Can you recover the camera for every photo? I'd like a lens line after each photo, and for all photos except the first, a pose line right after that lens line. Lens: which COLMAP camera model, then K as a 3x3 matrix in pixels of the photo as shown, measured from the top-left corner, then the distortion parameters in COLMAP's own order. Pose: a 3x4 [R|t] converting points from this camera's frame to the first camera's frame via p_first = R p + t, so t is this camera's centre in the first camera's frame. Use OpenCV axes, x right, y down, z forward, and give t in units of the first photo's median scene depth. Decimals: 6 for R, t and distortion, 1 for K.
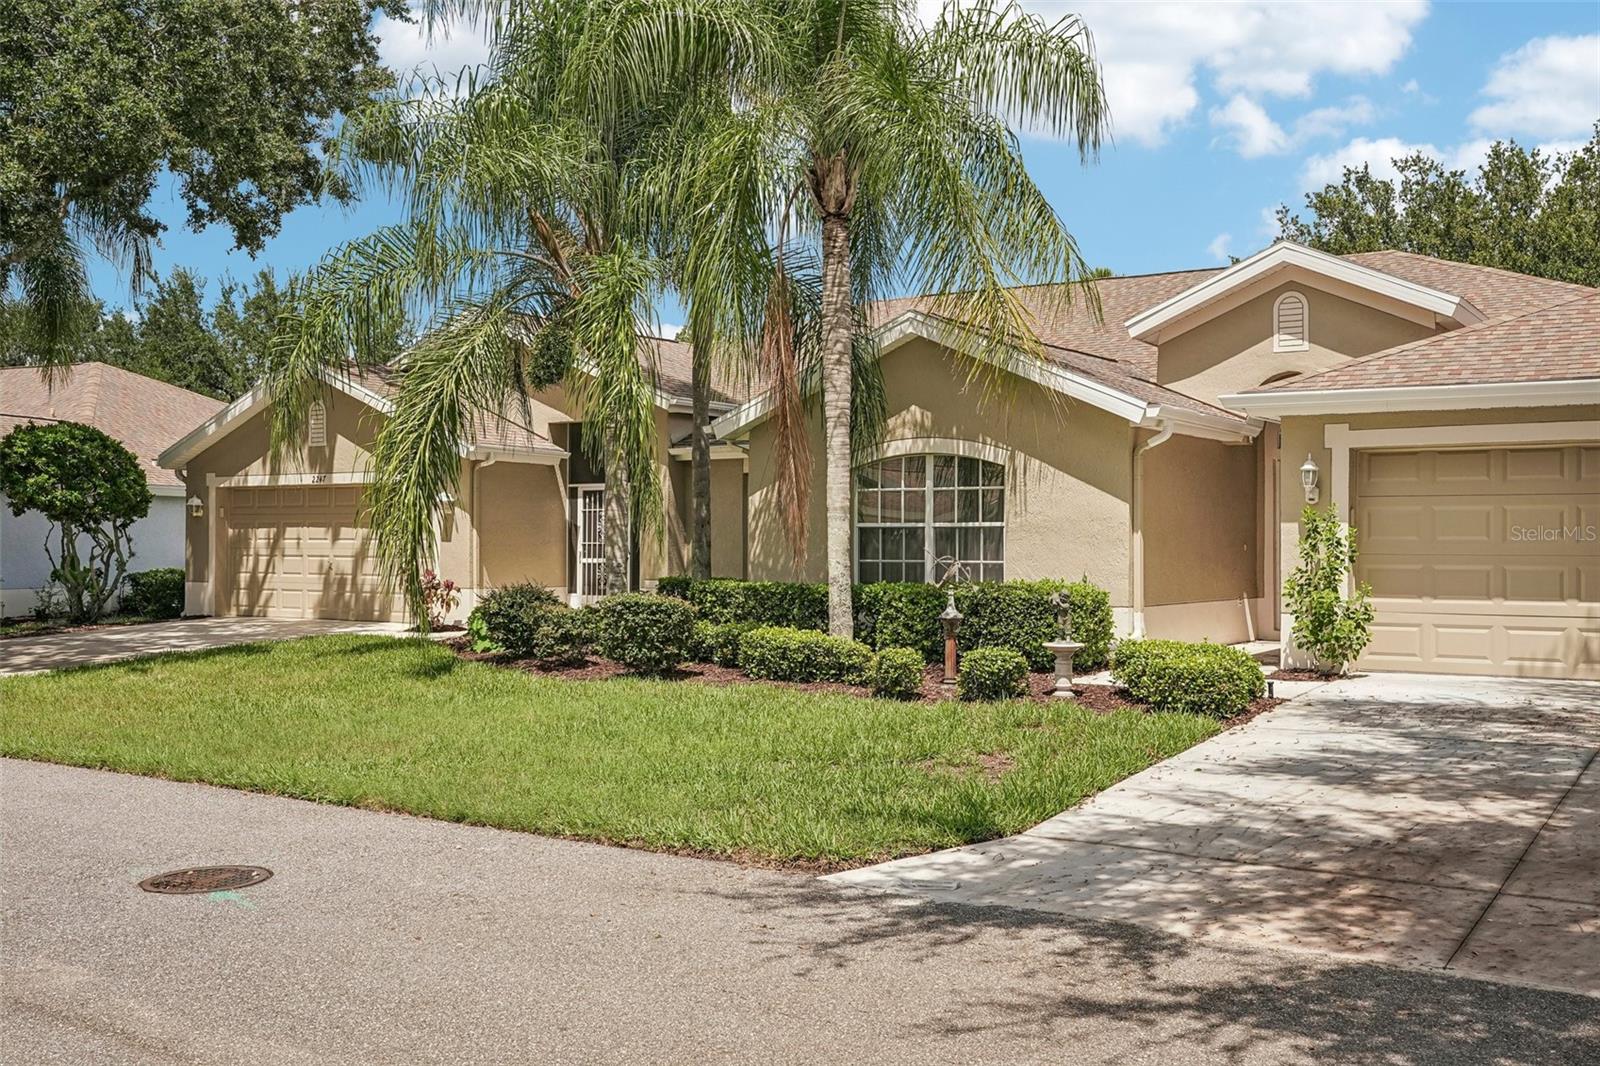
lens RADIAL K [[1593.0, 0, 807.3], [0, 1593.0, 534.5], [0, 0, 1]] dist [-0.000988, 0.000000]
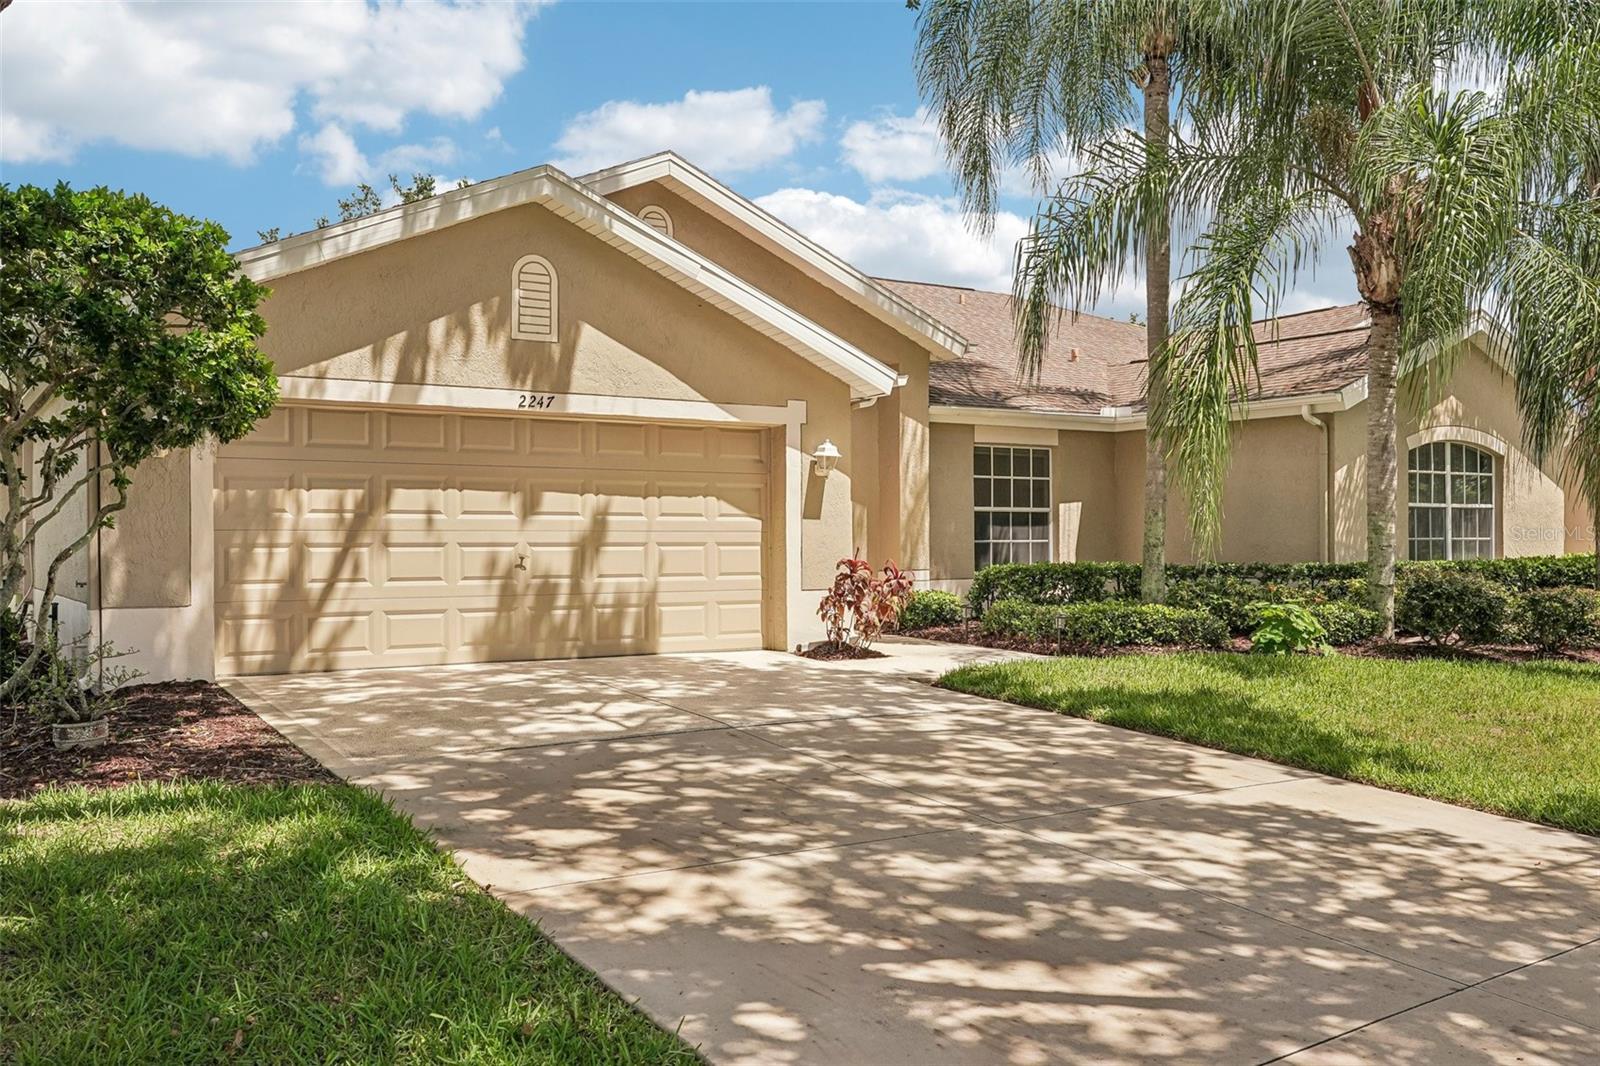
lens RADIAL K [[1390.9, 0, 809.0], [0, 1390.9, 547.9], [0, 0, 1]] dist [0.013158, -0.019684]
pose [[0.408771, -0.007821, 0.912604, -0.716039], [-0.001406, 0.999957, 0.009199, 0.010662], [-0.912636, -0.005044, 0.408742, 0.737573]]
